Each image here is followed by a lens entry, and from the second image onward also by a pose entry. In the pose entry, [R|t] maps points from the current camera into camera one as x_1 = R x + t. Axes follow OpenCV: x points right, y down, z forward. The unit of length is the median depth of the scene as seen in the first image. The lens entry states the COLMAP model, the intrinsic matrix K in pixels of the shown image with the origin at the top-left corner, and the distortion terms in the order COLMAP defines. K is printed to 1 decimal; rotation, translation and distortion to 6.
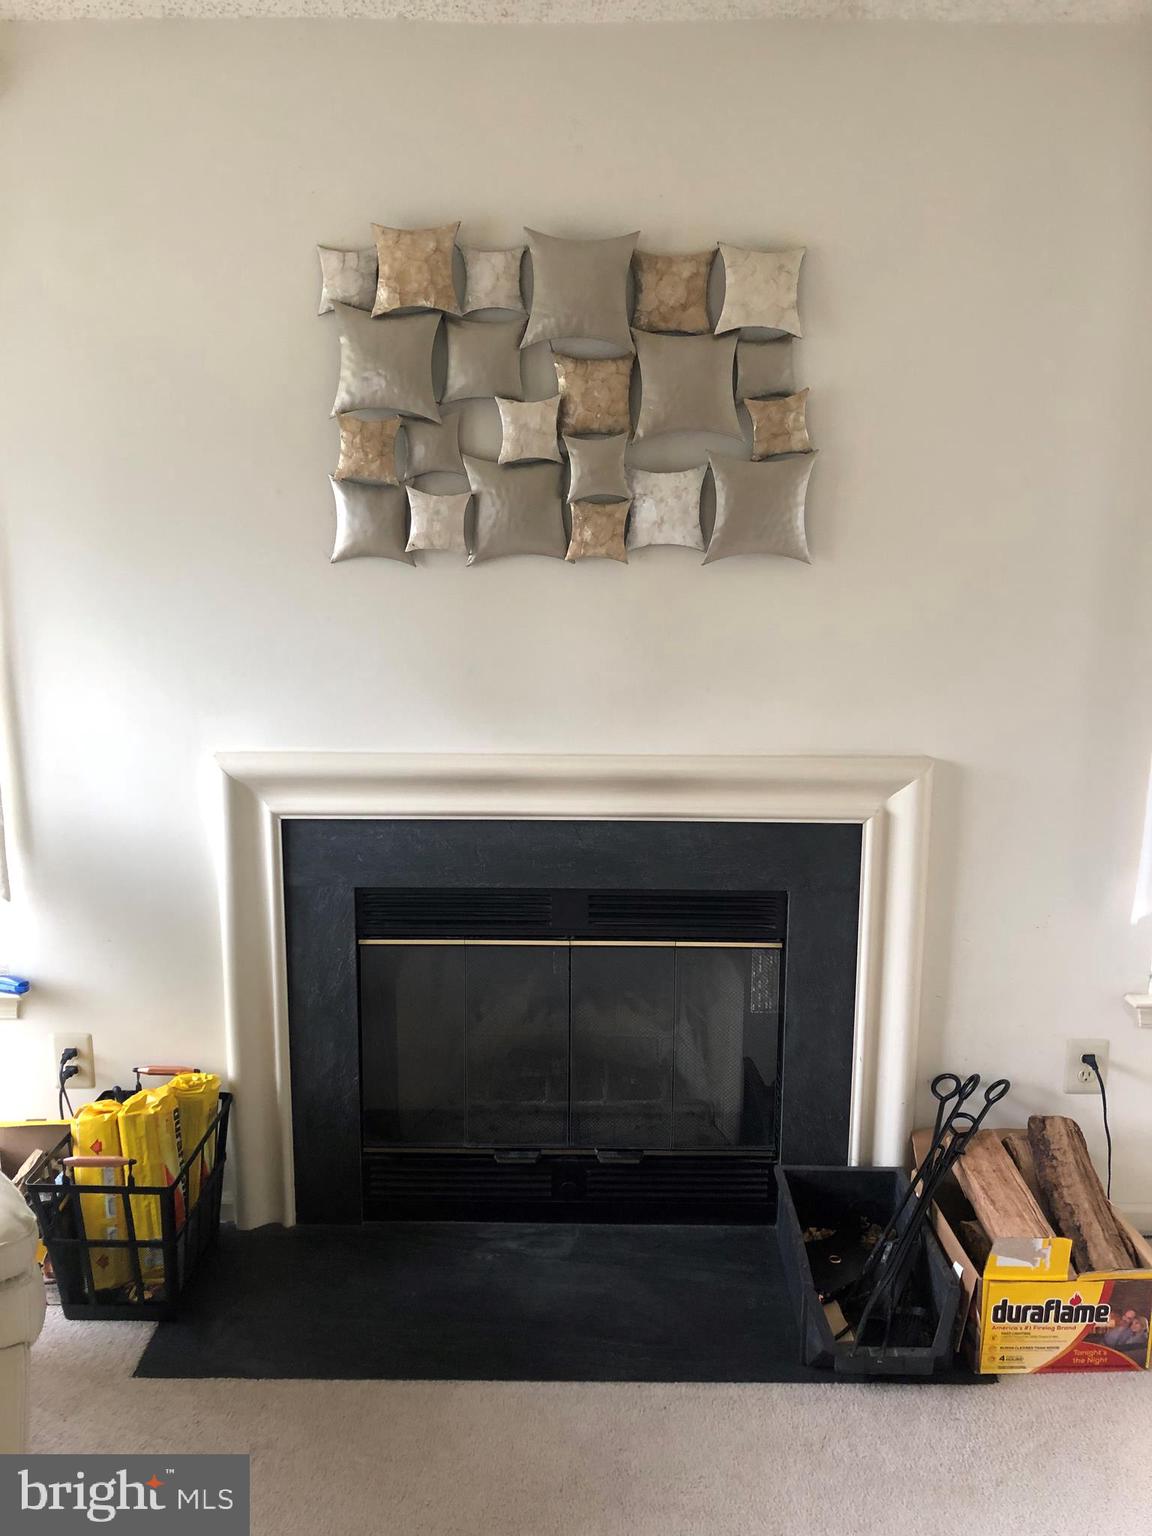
lens RADIAL K [[1242.0, 0, 576.7], [0, 1242.0, 760.0], [0, 0, 1]] dist [-0.023324, -0.001478]
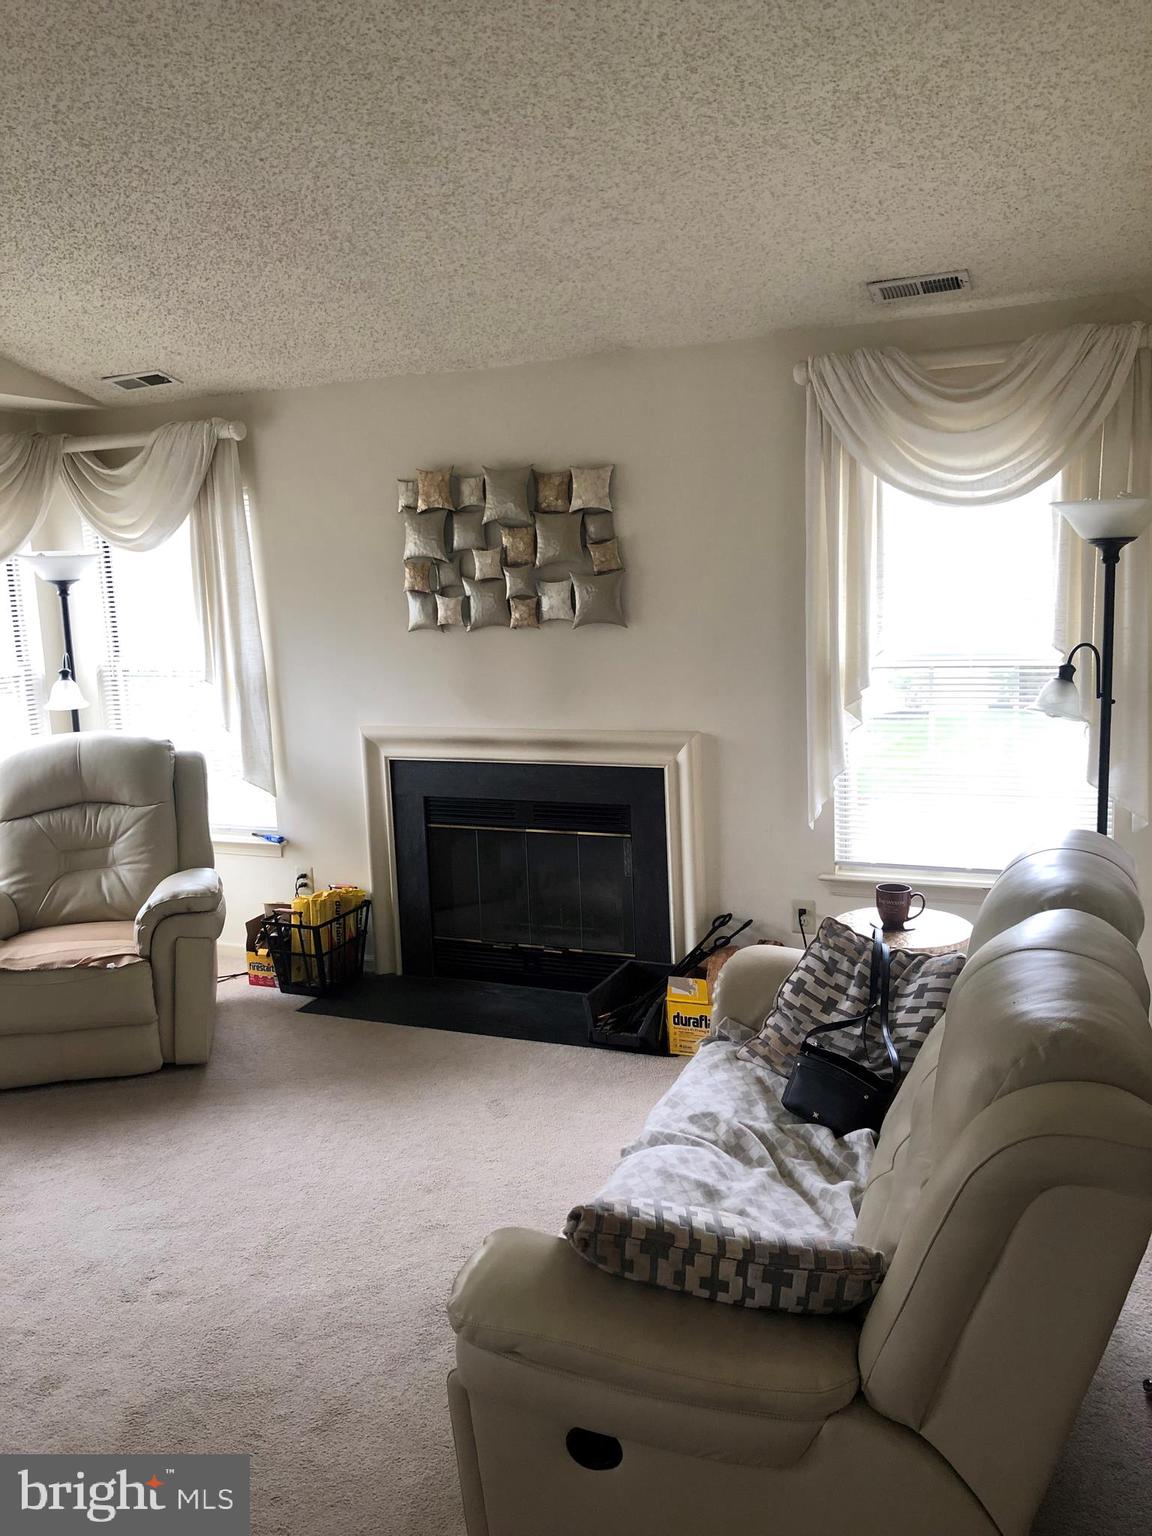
lens RADIAL K [[1252.2, 0, 576.0], [0, 1252.2, 768.0], [0, 0, 1]] dist [0.003474, -0.007148]
pose [[0.921345, 0.022006, -0.388122, 0.869773], [-0.031655, 0.999328, -0.018483, 0.094004], [0.387454, 0.029315, 0.921423, -0.784965]]
